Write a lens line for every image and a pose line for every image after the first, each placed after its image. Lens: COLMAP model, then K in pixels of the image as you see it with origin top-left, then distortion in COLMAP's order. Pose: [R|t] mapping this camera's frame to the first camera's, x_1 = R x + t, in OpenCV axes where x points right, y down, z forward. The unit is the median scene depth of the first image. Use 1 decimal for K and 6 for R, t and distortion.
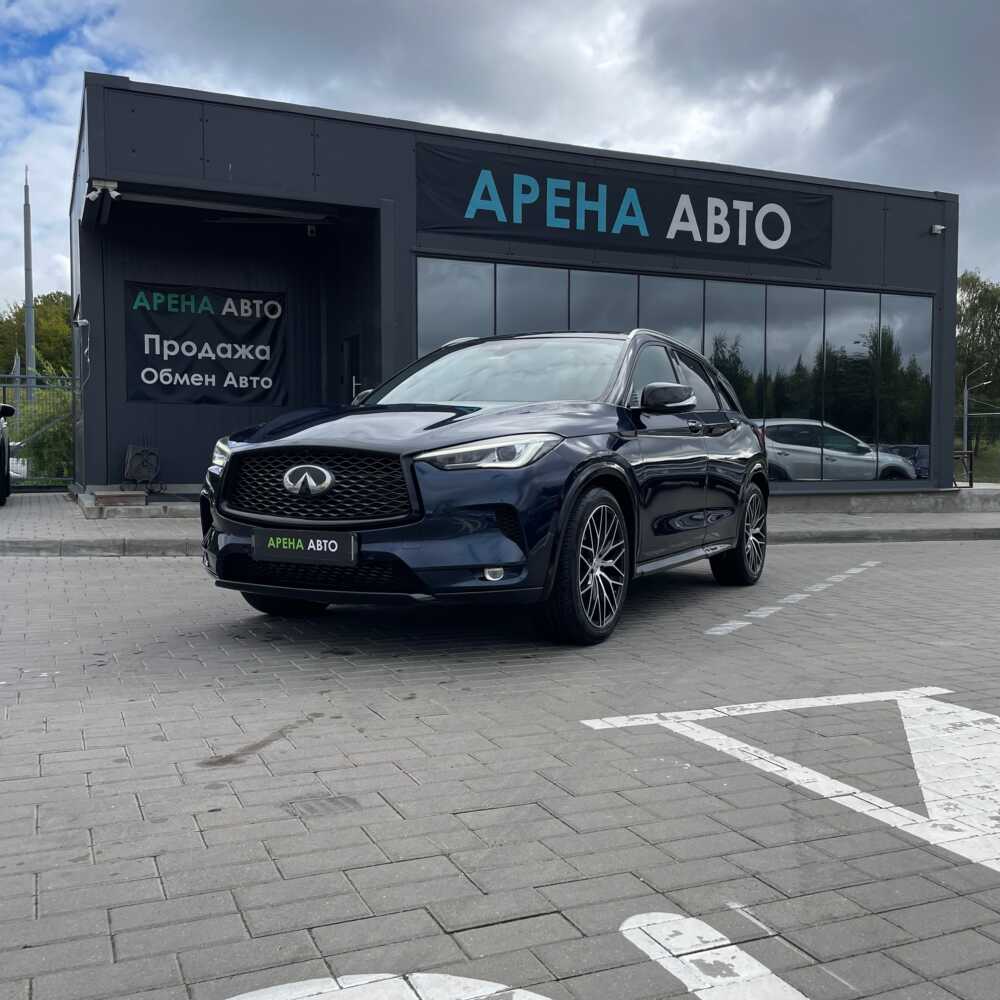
lens RADIAL K [[1021.4, 0, 498.0], [0, 1021.4, 516.6], [0, 0, 1]] dist [0.032914, 0.000000]
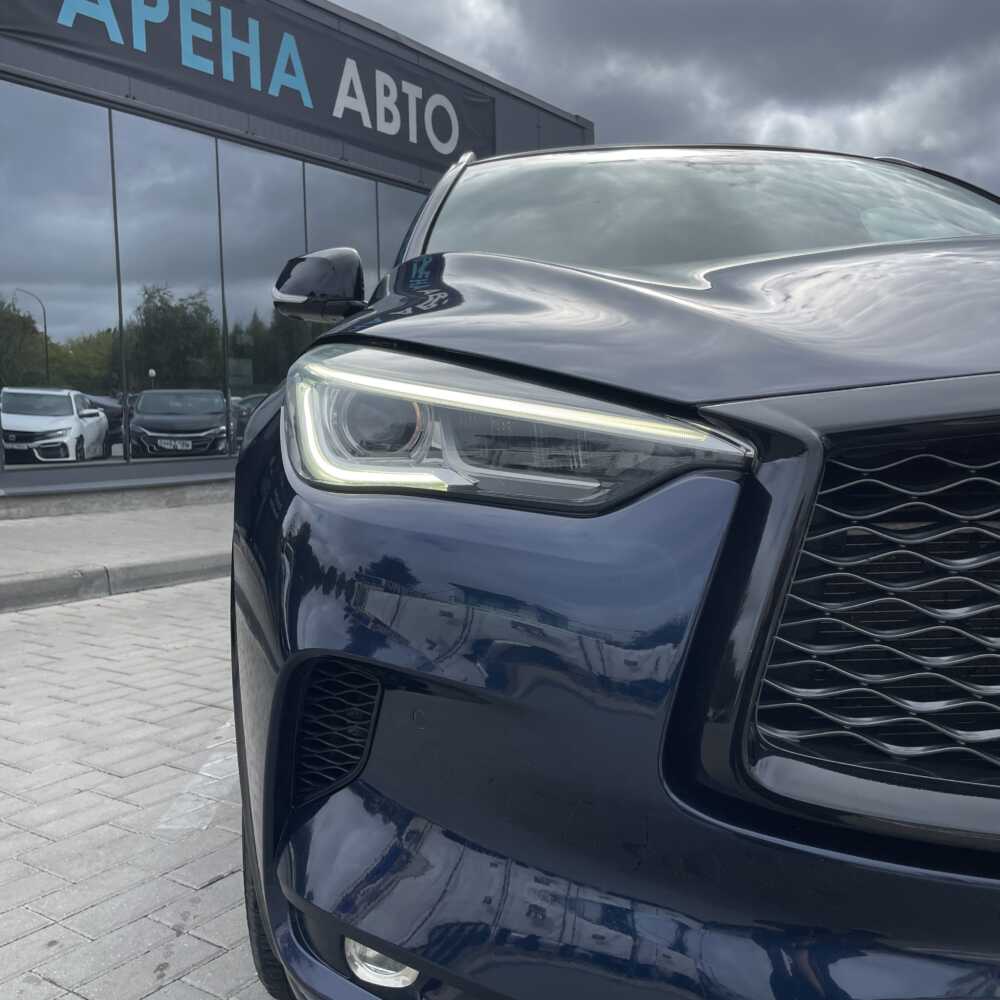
lens RADIAL K [[1021.4, 0, 487.5], [0, 1021.4, 518.5], [0, 0, 1]] dist [0.032914, 0.000000]
pose [[0.856293, -0.056166, 0.513427, -0.139418], [0.033595, 0.998021, 0.053149, -0.020861], [-0.515396, -0.028263, 0.856486, 0.320436]]
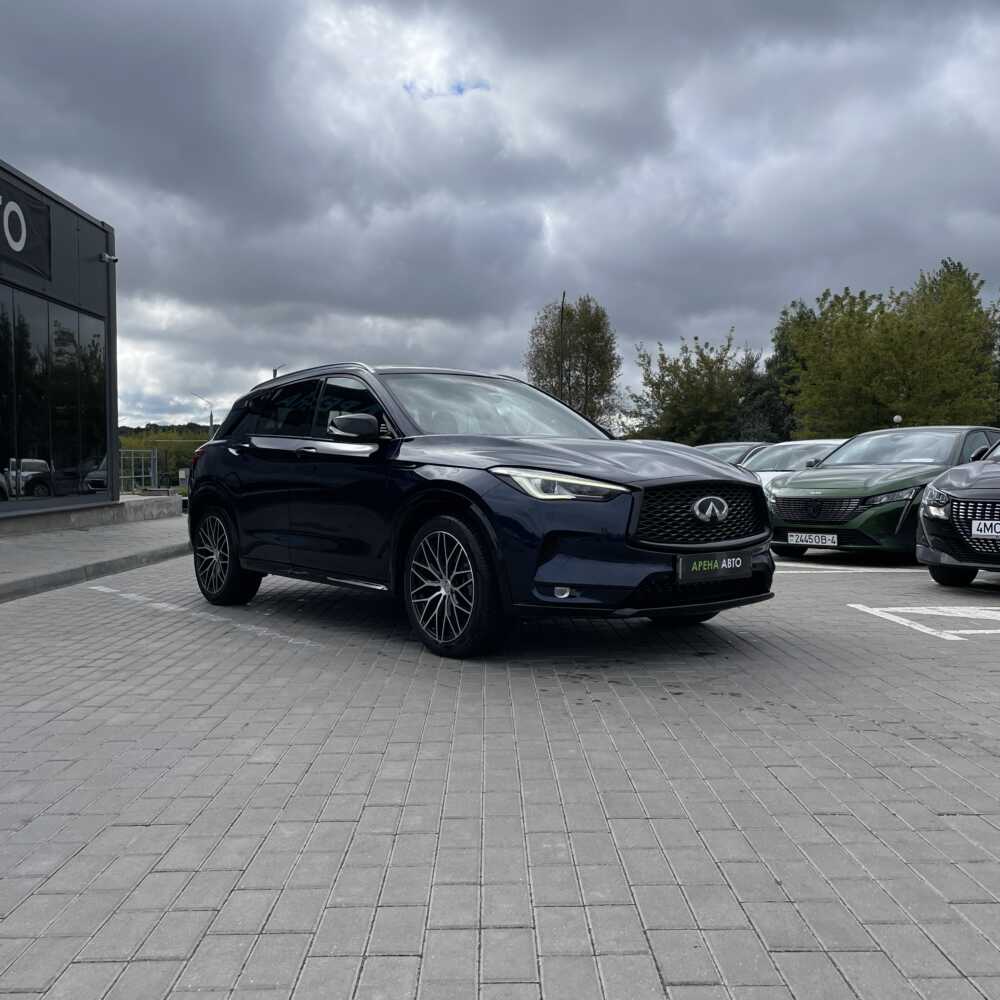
lens RADIAL K [[1021.4, 0, 502.3], [0, 1021.4, 503.6], [0, 0, 1]] dist [0.032914, 0.000000]
pose [[0.396007, -0.029090, 0.917787, -0.462782], [0.048491, 0.998766, 0.010734, -0.022689], [-0.916966, 0.040254, 0.396929, 0.258368]]
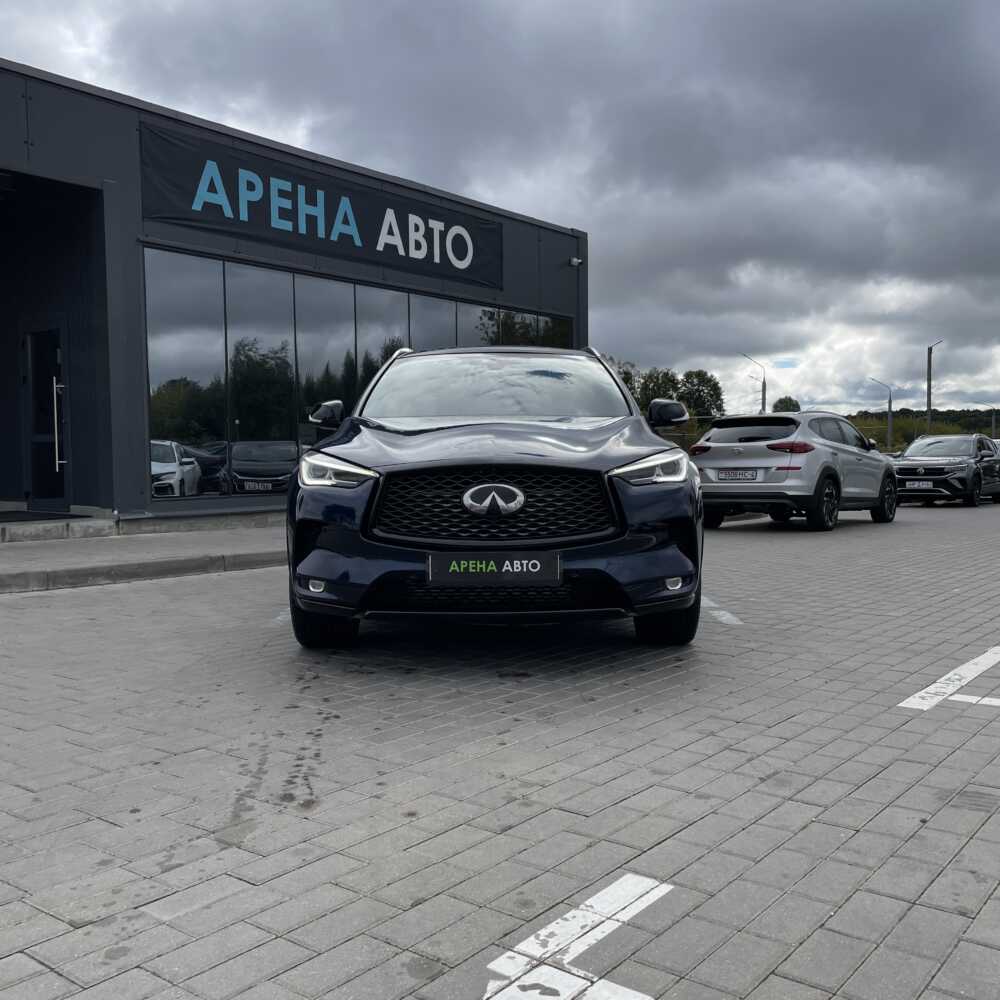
lens RADIAL K [[1021.4, 0, 500.6], [0, 1021.4, 497.0], [0, 0, 1]] dist [0.032914, 0.000000]
pose [[0.884786, -0.024771, 0.465339, -0.215520], [0.034583, 0.999323, -0.012560, -0.008794], [-0.464713, 0.027206, 0.885044, 0.049134]]
